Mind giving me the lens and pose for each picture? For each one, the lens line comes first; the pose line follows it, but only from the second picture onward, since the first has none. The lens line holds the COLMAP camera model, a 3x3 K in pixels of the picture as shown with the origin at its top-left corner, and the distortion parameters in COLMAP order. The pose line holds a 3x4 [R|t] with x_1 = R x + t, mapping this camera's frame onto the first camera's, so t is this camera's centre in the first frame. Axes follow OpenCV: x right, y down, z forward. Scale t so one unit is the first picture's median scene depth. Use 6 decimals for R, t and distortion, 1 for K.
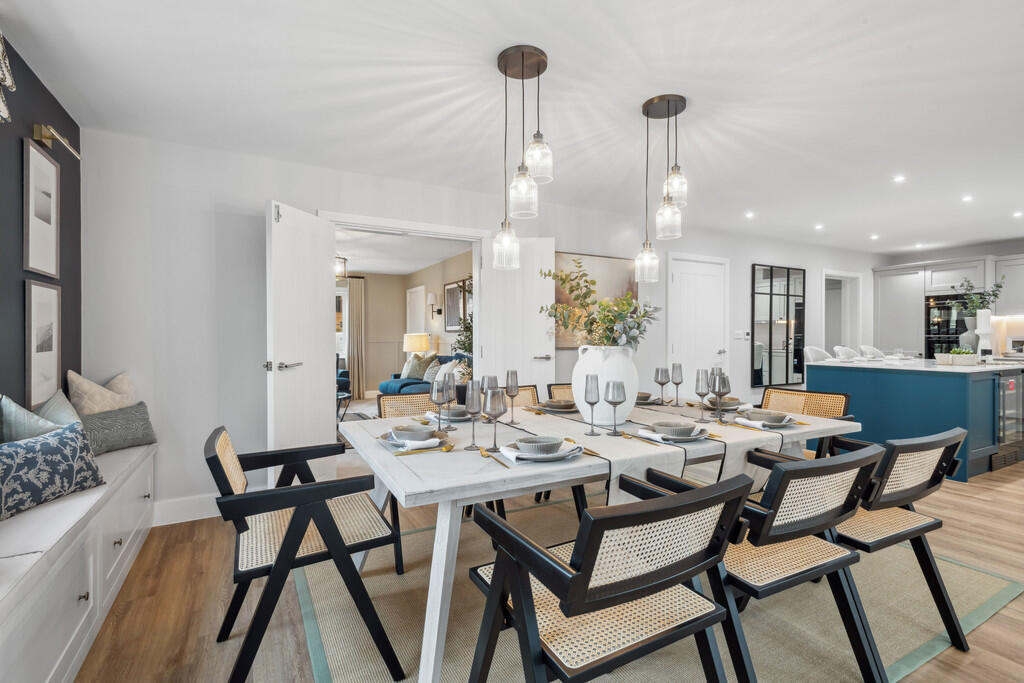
lens RADIAL K [[469.4, 0, 508.2], [0, 469.4, 335.9], [0, 0, 1]] dist [0.001547, 0.000338]
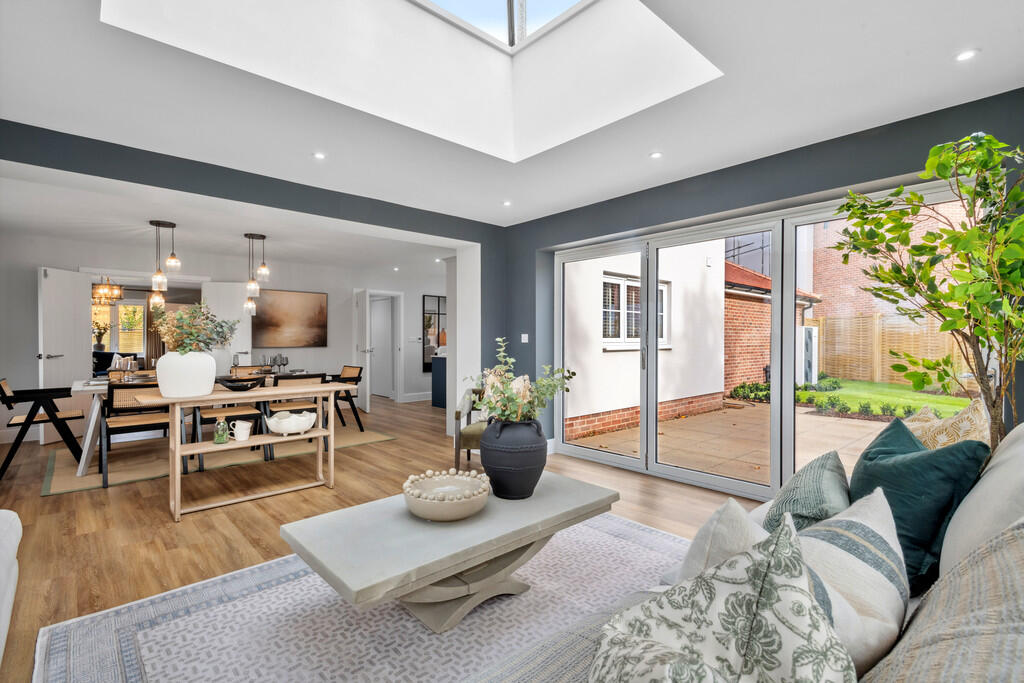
lens RADIAL K [[478.2, 0, 512.0], [0, 478.2, 341.5], [0, 0, 1]] dist [0.000575, 0.000156]
pose [[0.971414, -0.003795, 0.237360, 0.802823], [0.004421, 0.999988, -0.002108, 0.017445], [-0.237349, 0.003097, 0.971419, -1.200406]]
